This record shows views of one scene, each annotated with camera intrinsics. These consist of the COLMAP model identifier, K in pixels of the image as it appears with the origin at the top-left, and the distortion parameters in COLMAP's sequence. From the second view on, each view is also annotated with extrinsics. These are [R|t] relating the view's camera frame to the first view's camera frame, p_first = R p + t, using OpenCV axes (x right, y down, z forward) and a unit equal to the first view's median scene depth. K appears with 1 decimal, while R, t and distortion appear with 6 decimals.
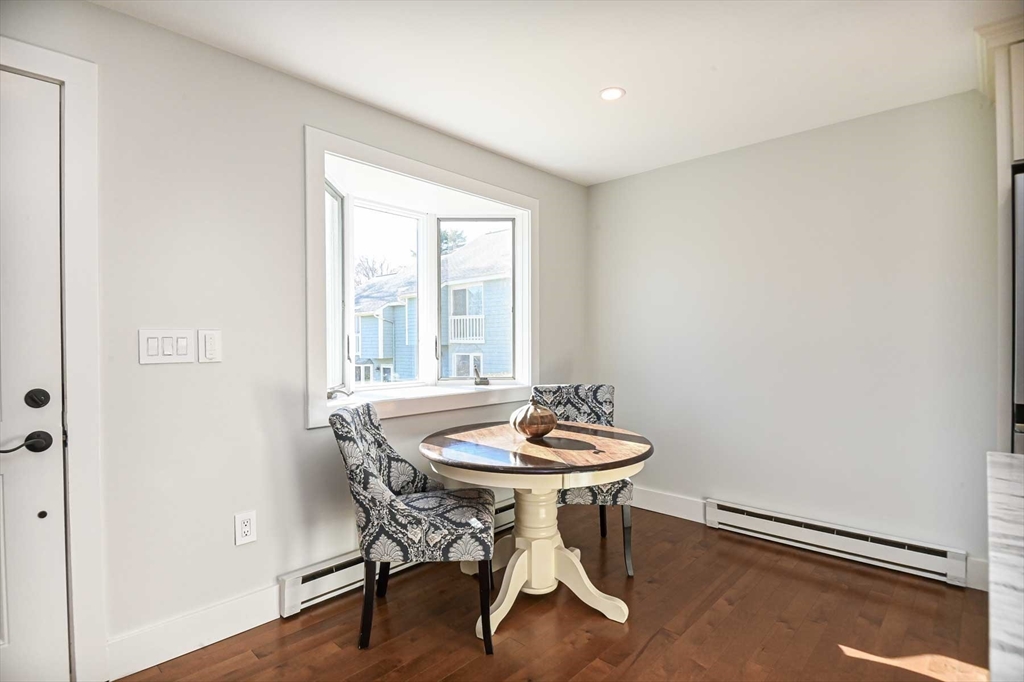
lens RADIAL K [[508.4, 0, 504.3], [0, 508.4, 348.1], [0, 0, 1]] dist [0.020578, -0.021926]
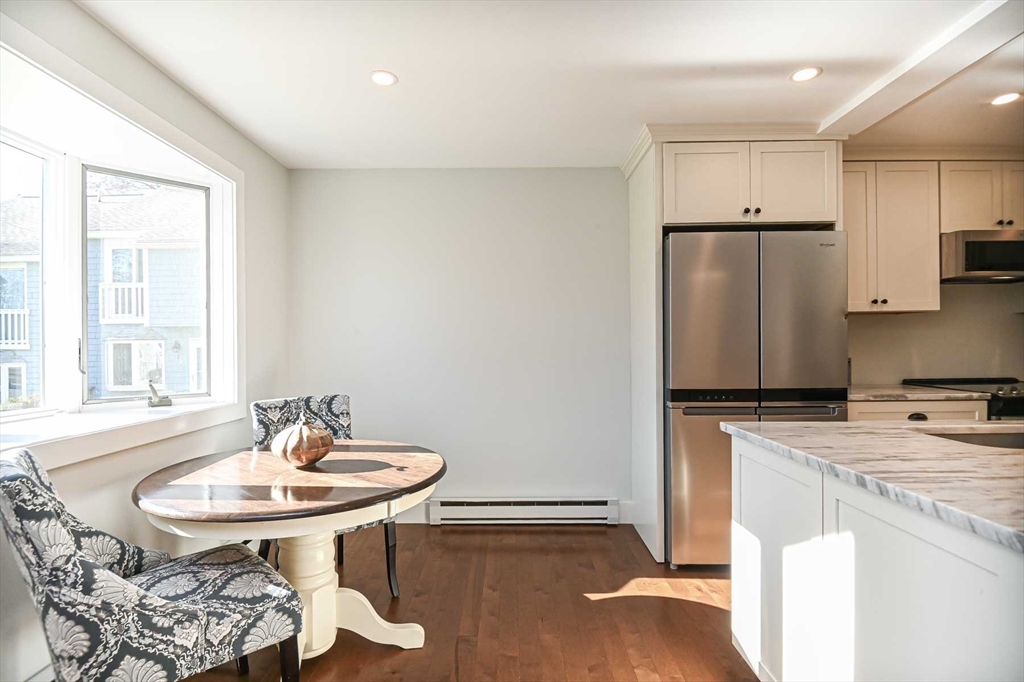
lens RADIAL K [[508.4, 0, 504.3], [0, 508.4, 348.1], [0, 0, 1]] dist [0.020578, -0.021926]
pose [[0.735871, -0.002778, 0.677116, -0.286505], [0.009585, 0.999934, -0.006314, -0.002841], [-0.677054, 0.011137, 0.735849, 0.201542]]
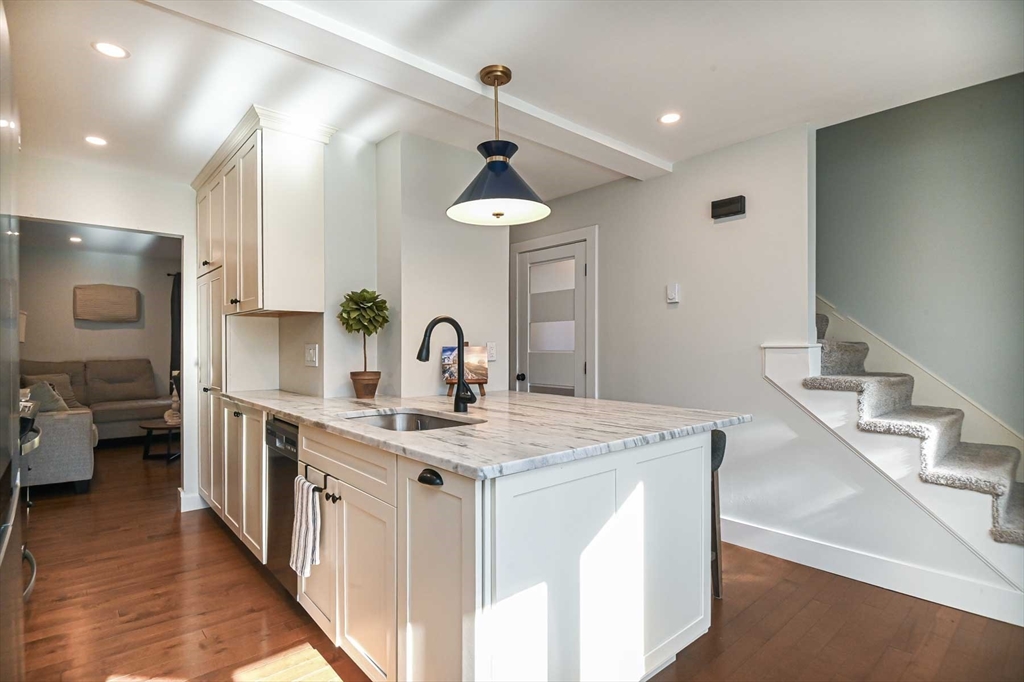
lens RADIAL K [[508.4, 0, 504.3], [0, 508.4, 348.1], [0, 0, 1]] dist [0.020578, -0.021926]
pose [[-0.995286, 0.005651, 0.096822, 0.492787], [0.006995, 0.999884, 0.013549, -0.013293], [-0.096734, 0.014163, -0.995209, 1.125038]]
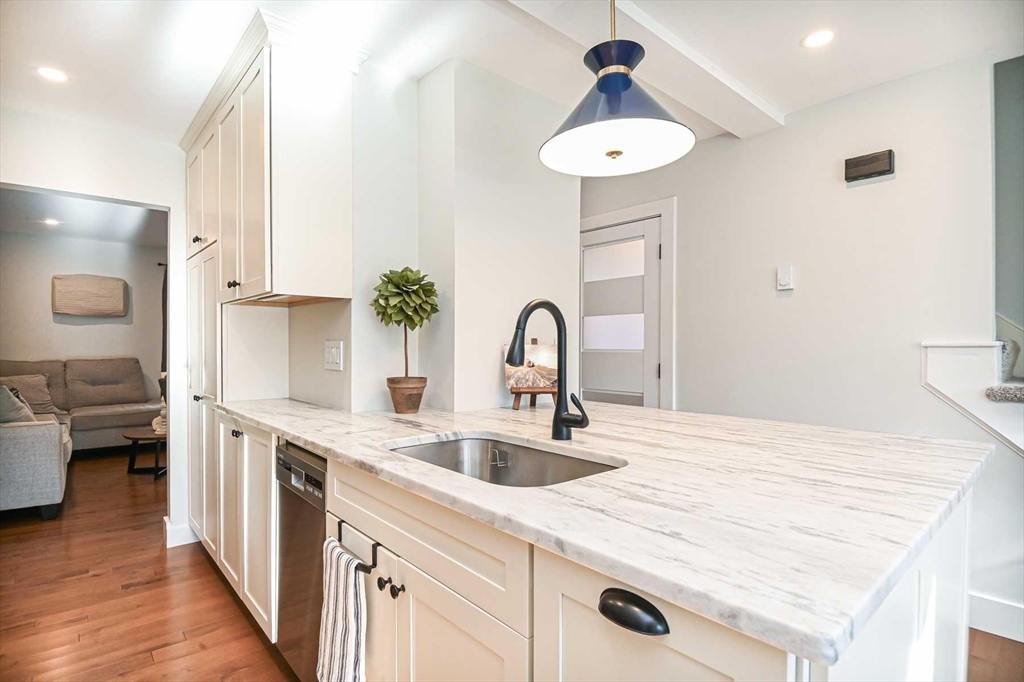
lens RADIAL K [[508.4, 0, 504.3], [0, 508.4, 348.1], [0, 0, 1]] dist [0.020578, -0.021926]
pose [[-0.995514, 0.003434, 0.094547, 0.692445], [0.005044, 0.999846, 0.016793, -0.010067], [-0.094475, 0.017194, -0.995379, 0.821833]]
